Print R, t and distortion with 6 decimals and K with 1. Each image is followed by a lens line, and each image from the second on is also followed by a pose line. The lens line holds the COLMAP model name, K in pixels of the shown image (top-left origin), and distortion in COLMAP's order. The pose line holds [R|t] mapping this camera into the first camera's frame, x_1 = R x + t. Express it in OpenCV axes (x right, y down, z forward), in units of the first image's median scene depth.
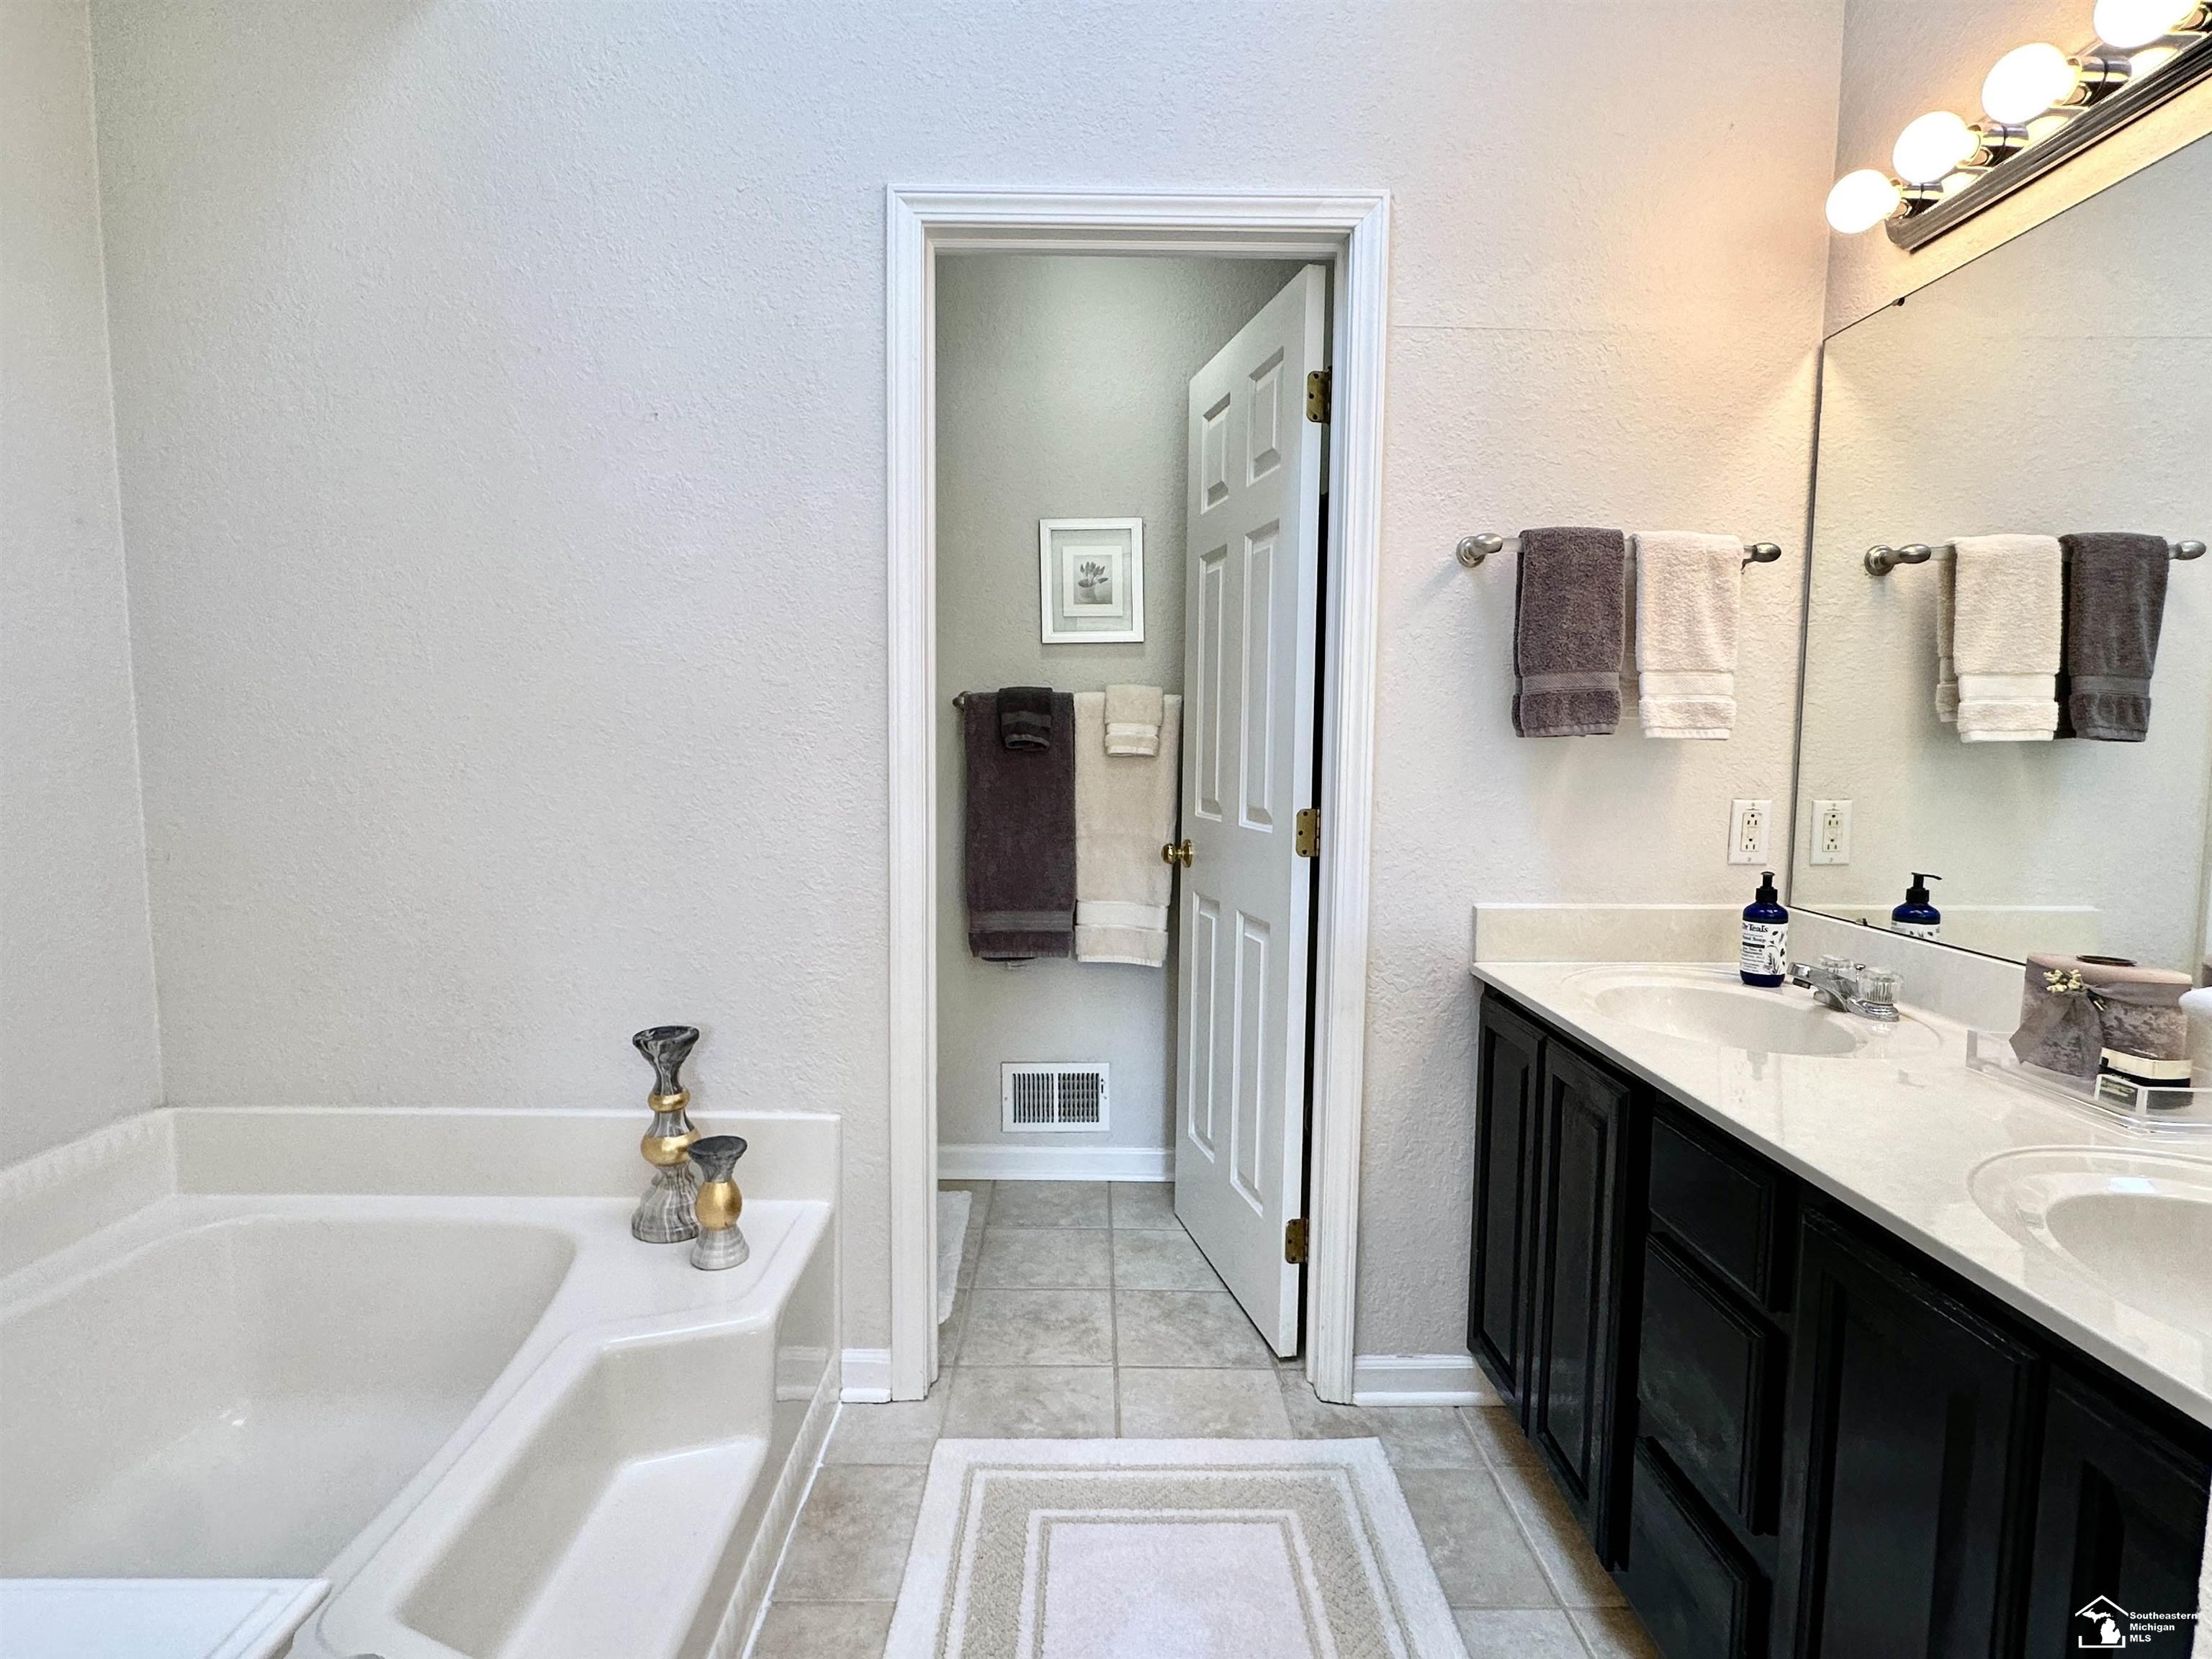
lens RADIAL K [[1197.9, 0, 1102.5], [0, 1197.9, 840.6], [0, 0, 1]] dist [0.000176, -0.001310]
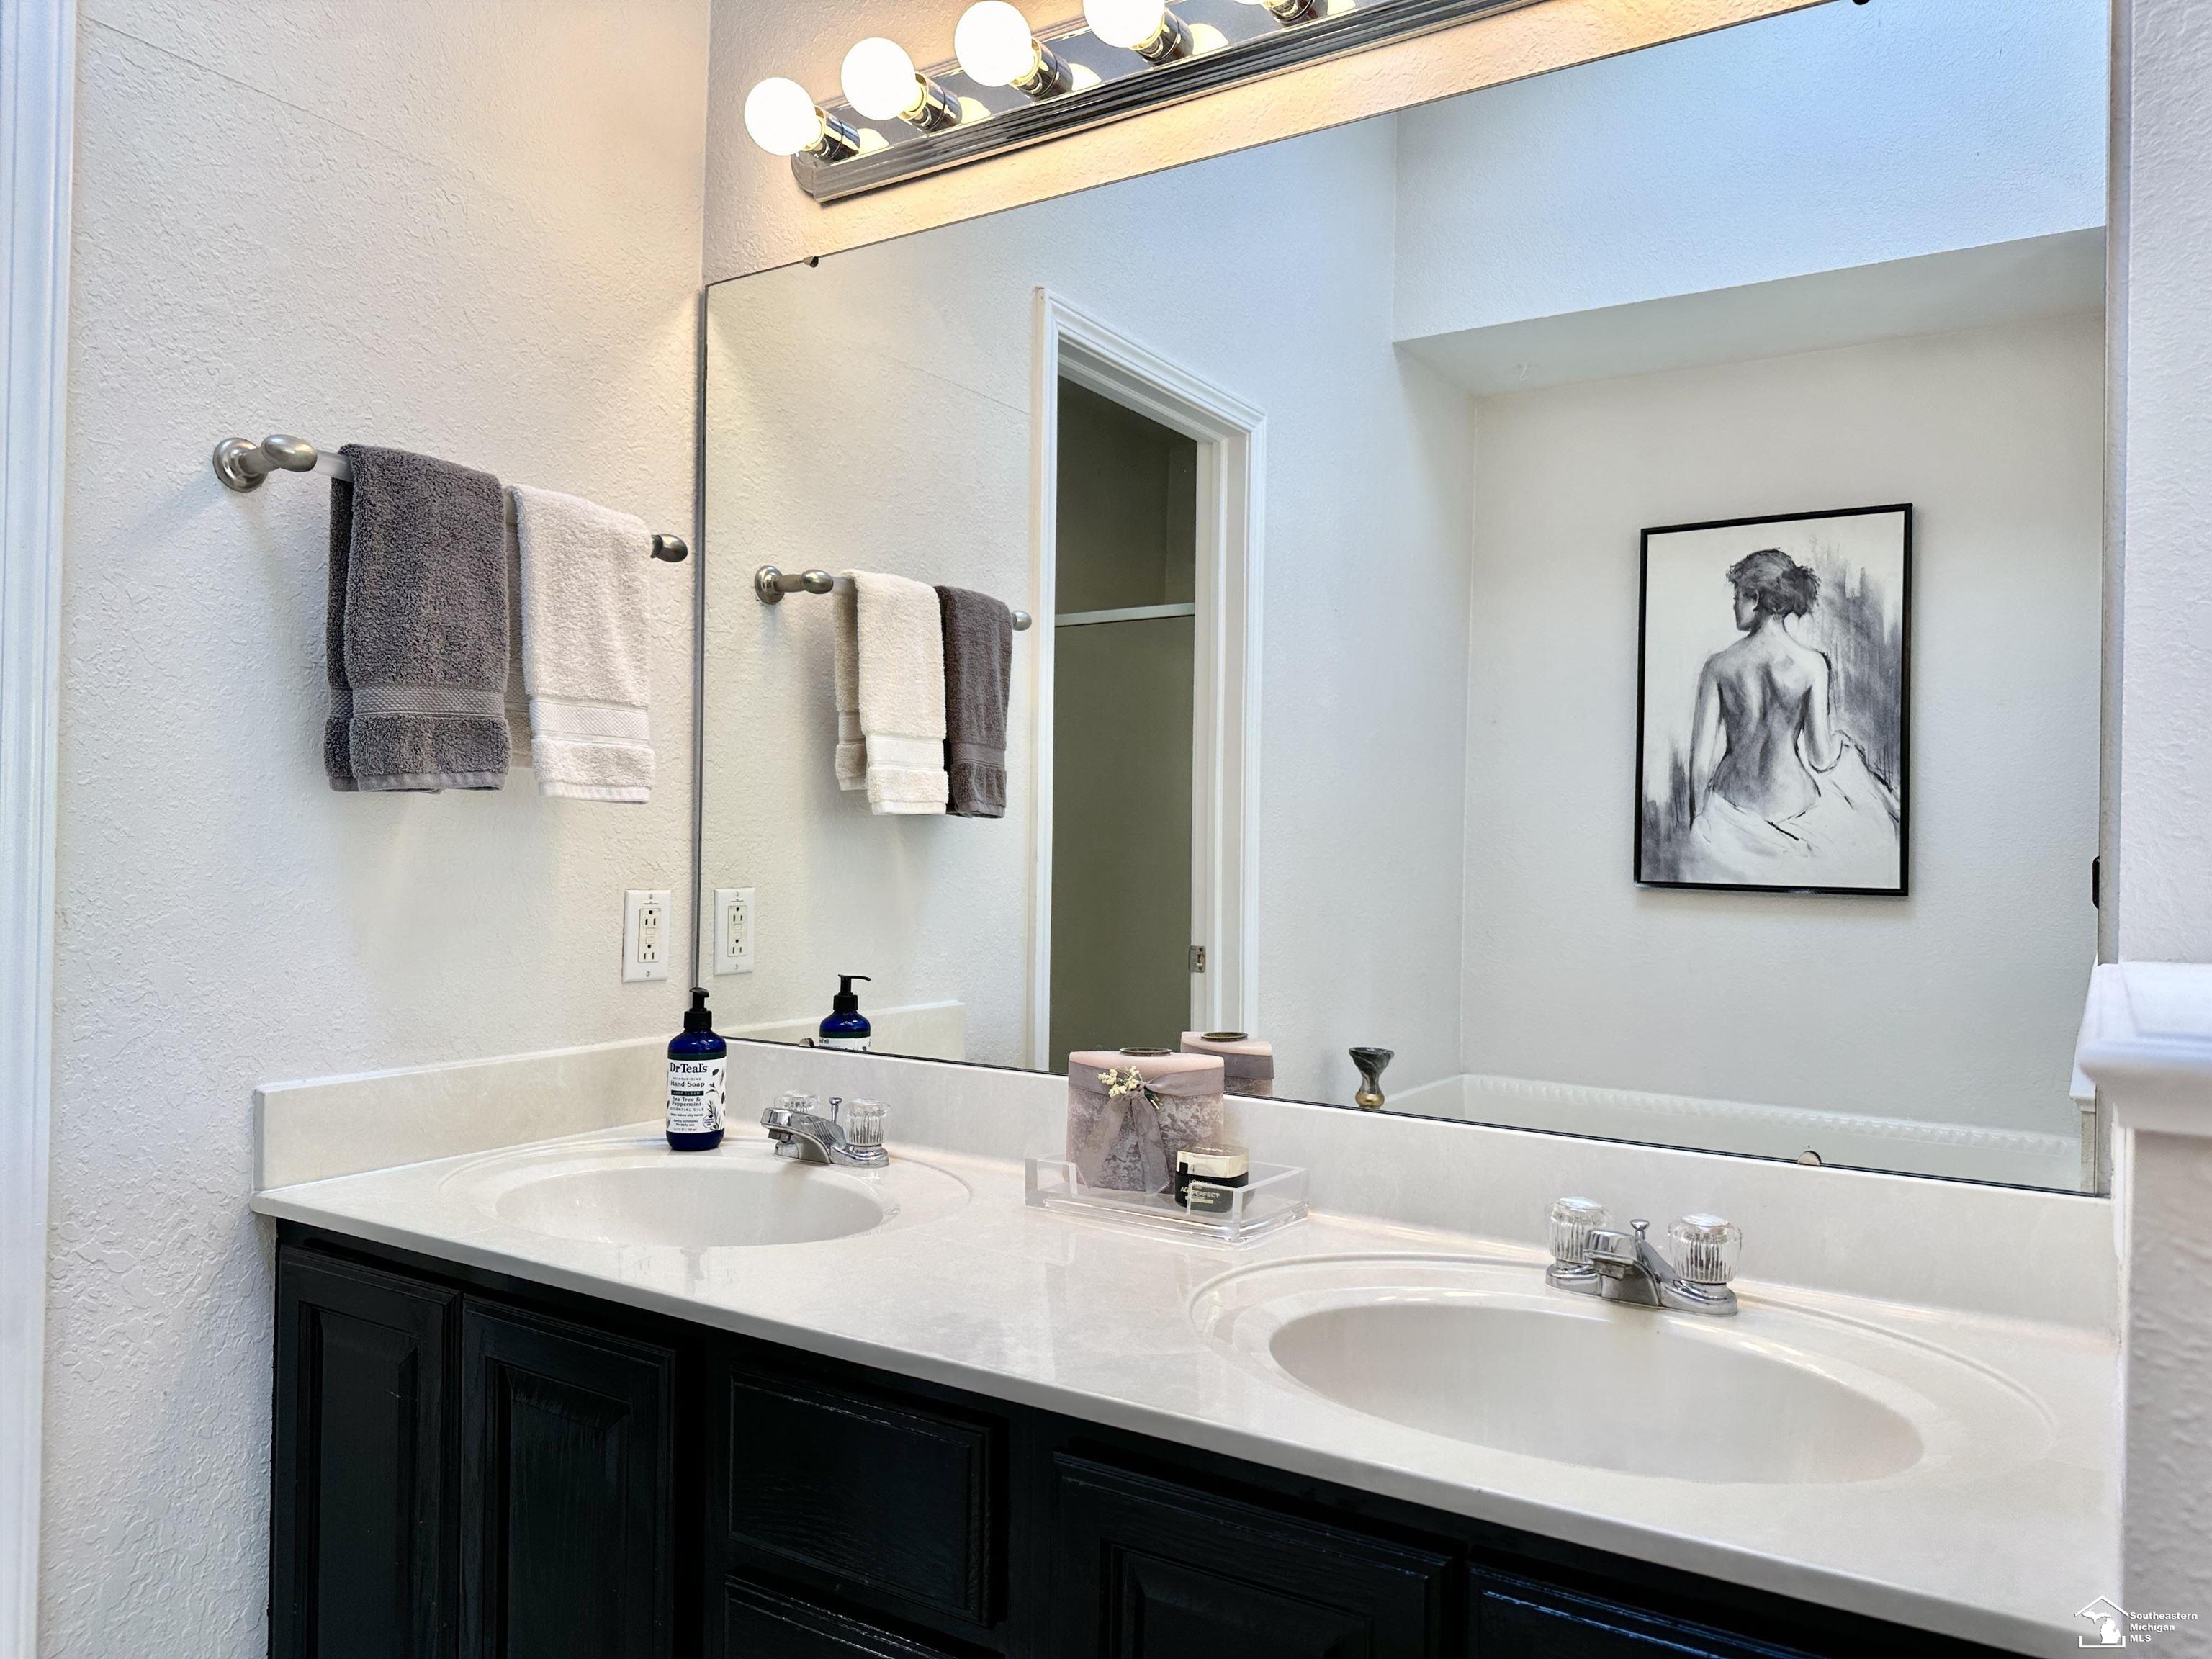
lens RADIAL K [[1531.3, 0, 1170.4], [0, 1531.3, 836.0], [0, 0, 1]] dist [0.010874, -0.031291]
pose [[0.528099, 0.008336, 0.849142, -0.076794], [0.064882, 0.996633, -0.050136, -0.000149], [-0.846701, 0.081571, 0.525780, 0.269005]]
